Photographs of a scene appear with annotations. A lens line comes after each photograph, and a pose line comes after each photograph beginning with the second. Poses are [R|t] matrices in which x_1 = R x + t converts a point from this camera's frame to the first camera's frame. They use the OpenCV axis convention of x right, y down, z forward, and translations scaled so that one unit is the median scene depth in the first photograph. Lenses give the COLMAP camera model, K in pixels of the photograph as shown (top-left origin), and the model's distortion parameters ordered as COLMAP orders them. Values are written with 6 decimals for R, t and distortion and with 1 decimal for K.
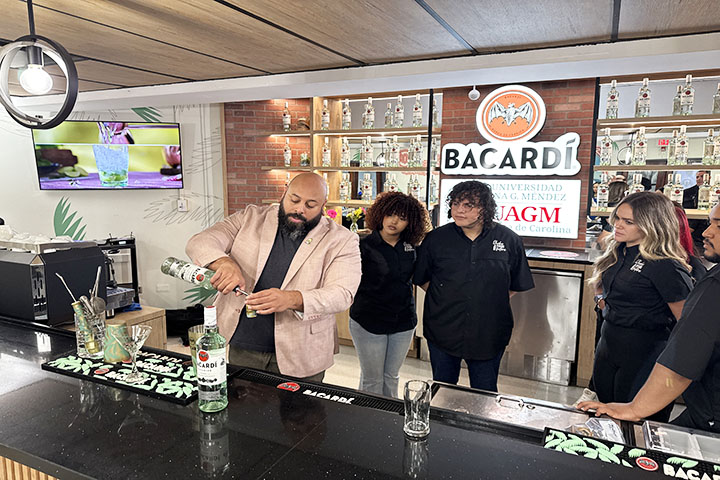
lens RADIAL K [[503.9, 0, 355.3], [0, 503.9, 244.9], [0, 0, 1]] dist [0.063388, -0.084201]
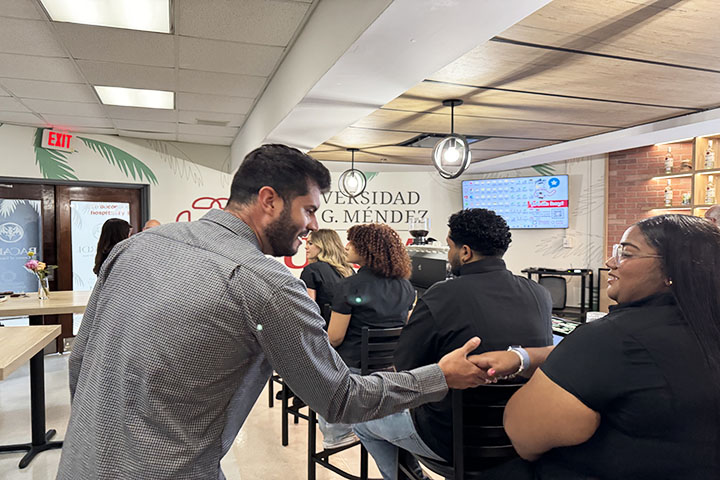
lens RADIAL K [[512.6, 0, 359.9], [0, 512.6, 242.5], [0, 0, 1]] dist [-0.001127, -0.001324]
pose [[0.709223, 0.014788, -0.704829, 0.196828], [-0.095995, 0.992494, -0.075769, 0.073789], [0.698418, 0.121397, 0.705319, -0.227978]]
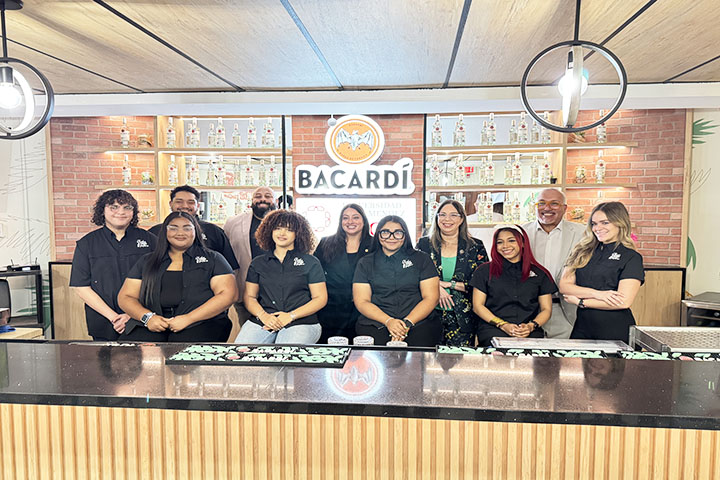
lens RADIAL K [[573.4, 0, 362.3], [0, 573.4, 254.9], [0, 0, 1]] dist [0.060028, -0.081406]
pose [[0.936333, -0.035746, 0.349289, -0.127327], [0.052705, 0.997842, -0.039167, 0.043663], [-0.347136, 0.055083, 0.936196, -0.167219]]
